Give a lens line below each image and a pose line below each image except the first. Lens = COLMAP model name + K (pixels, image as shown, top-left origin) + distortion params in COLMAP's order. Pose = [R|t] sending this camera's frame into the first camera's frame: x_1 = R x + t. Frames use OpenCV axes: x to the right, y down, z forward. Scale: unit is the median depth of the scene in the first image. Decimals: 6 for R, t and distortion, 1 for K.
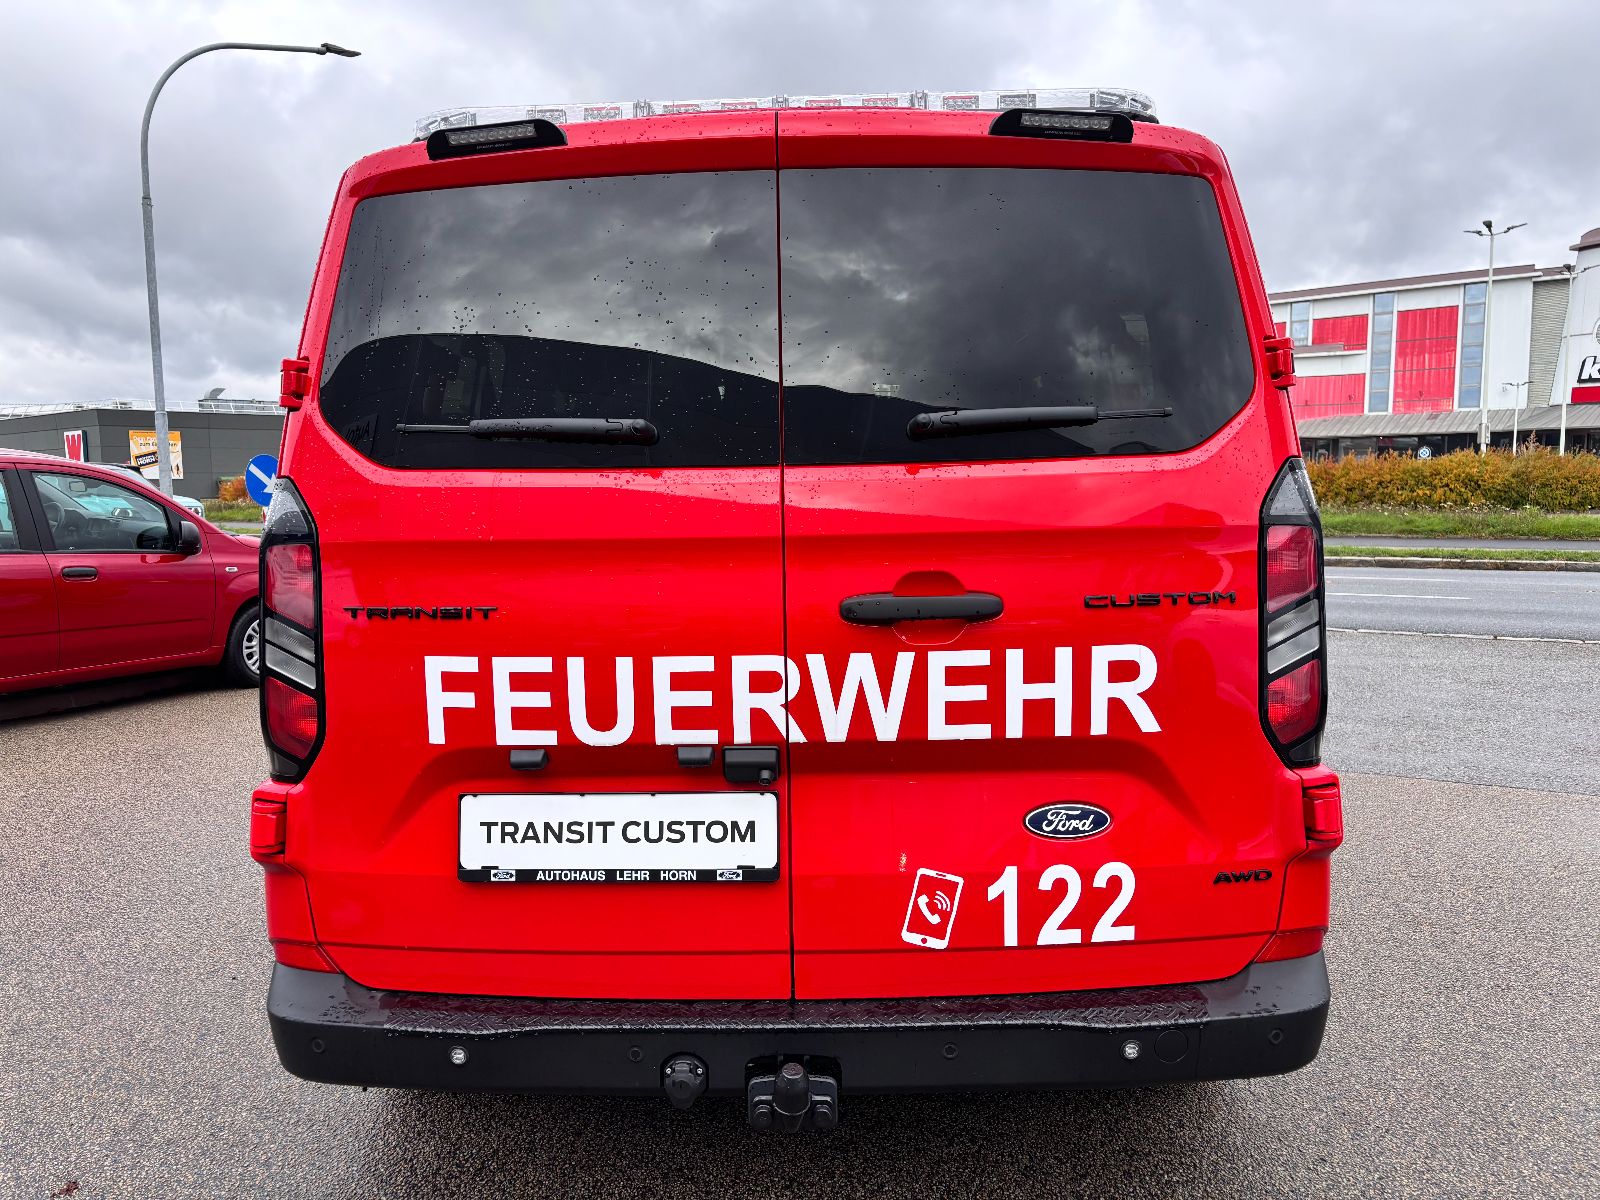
lens RADIAL K [[1228.8, 0, 794.8], [0, 1228.8, 597.7], [0, 0, 1]] dist [0.040447, -0.048961]
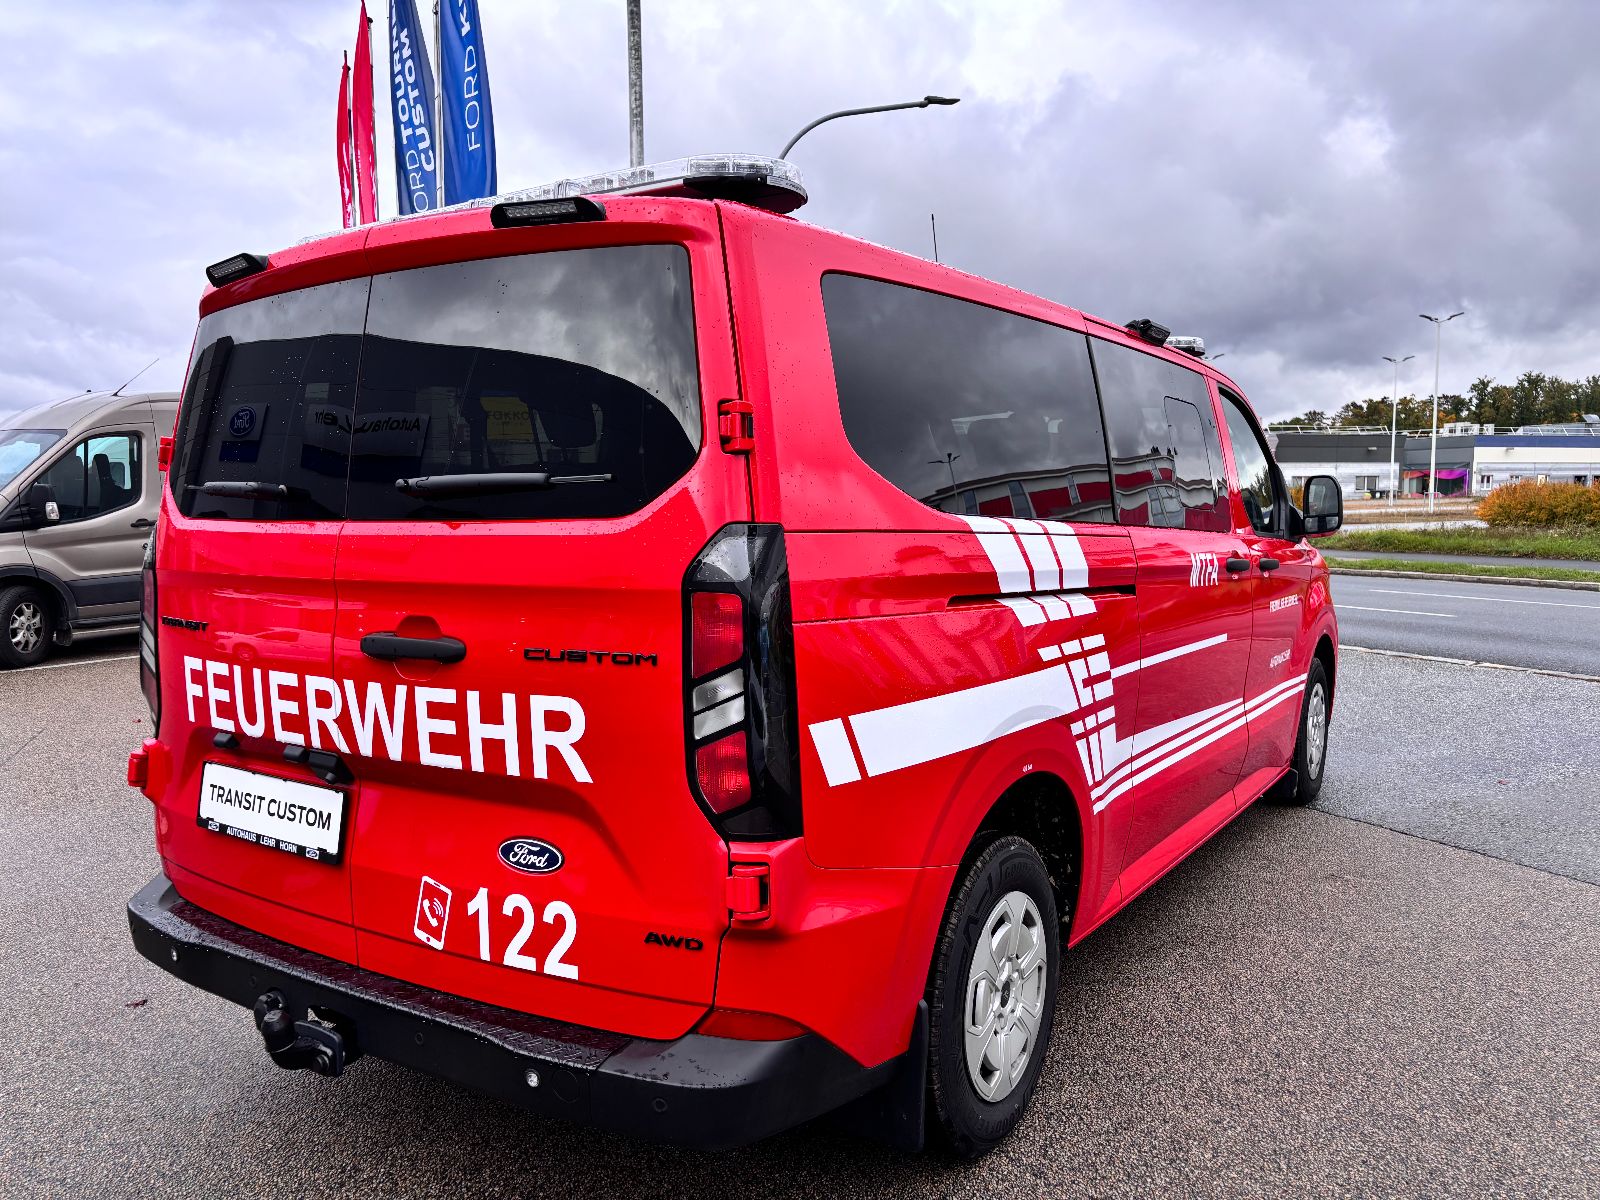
lens RADIAL K [[1228.8, 0, 797.0], [0, 1228.8, 593.7], [0, 0, 1]] dist [0.040447, -0.048961]
pose [[0.840436, 0.051269, -0.539480, 0.995256], [-0.056719, 0.998369, 0.006519, -0.068020], [0.538934, 0.025120, 0.841973, 0.215112]]
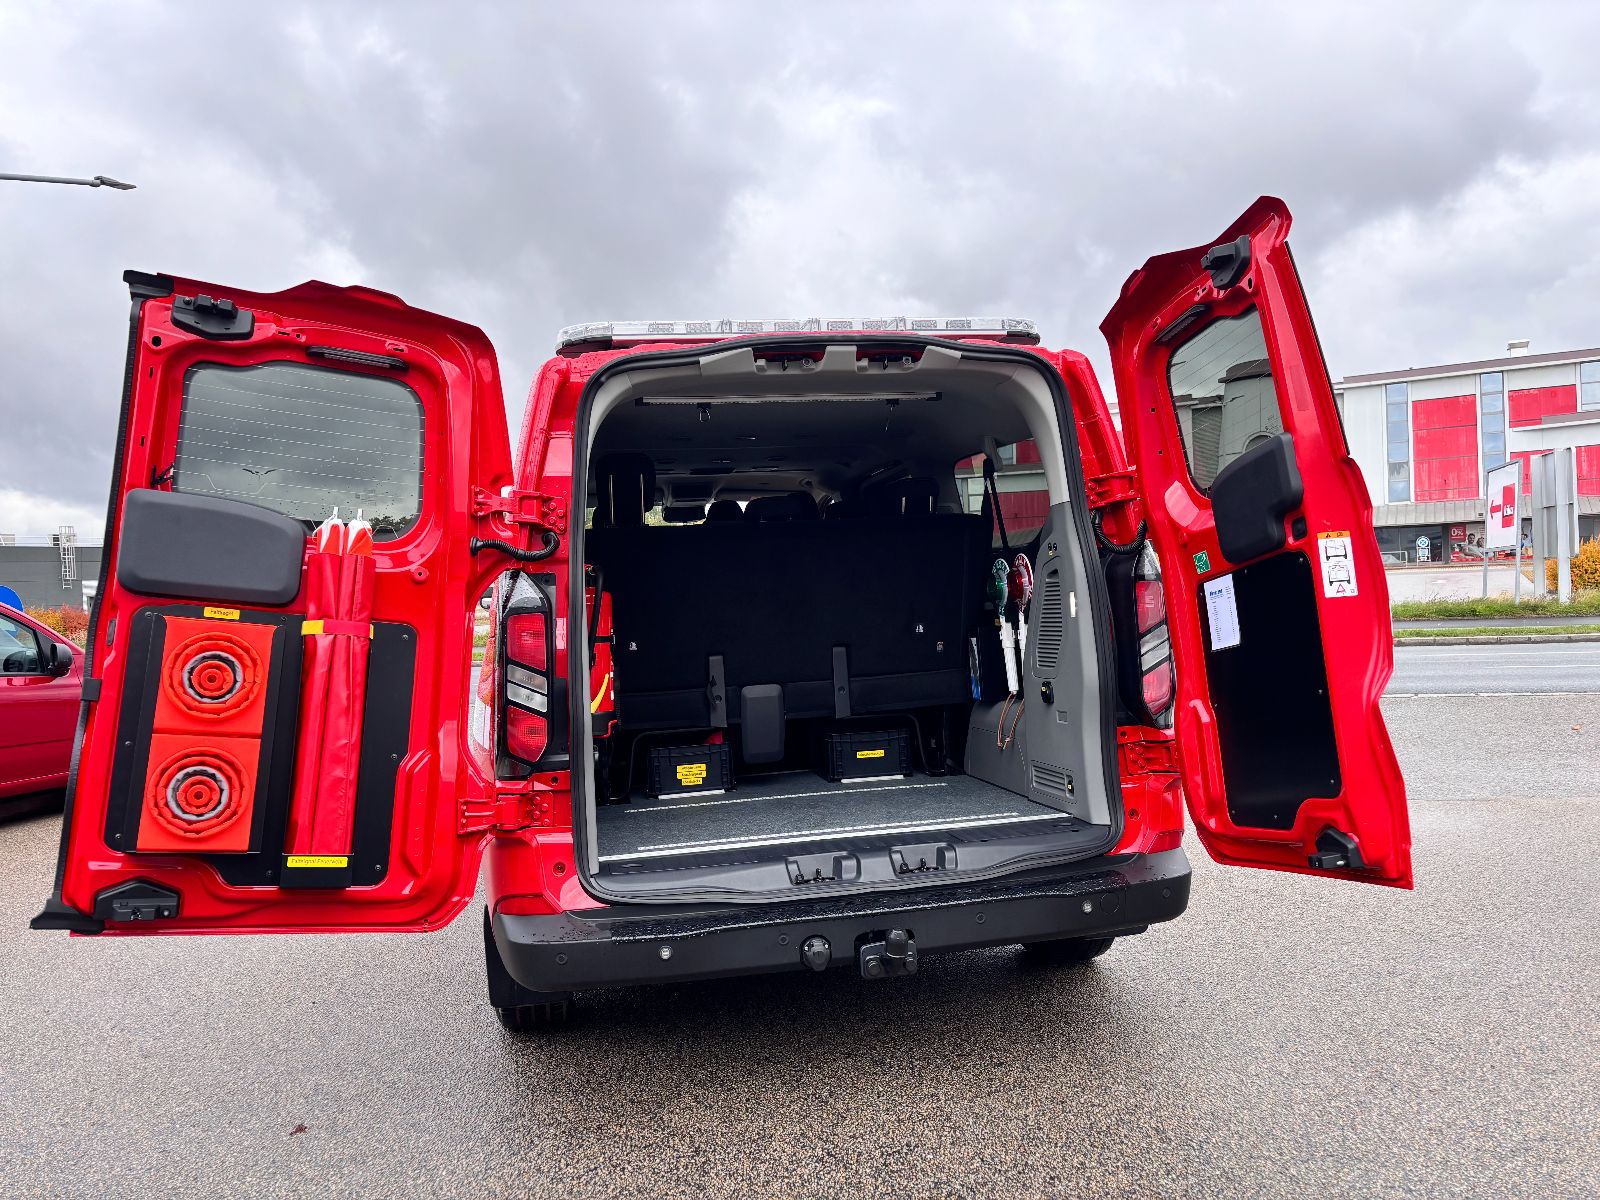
lens RADIAL K [[1228.8, 0, 805.3], [0, 1228.8, 594.0], [0, 0, 1]] dist [0.040447, -0.048961]
pose [[0.974277, -0.030249, 0.223315, -0.430209], [0.051867, 0.994446, -0.091583, 0.088050], [-0.219305, 0.100810, 0.970434, -0.517459]]
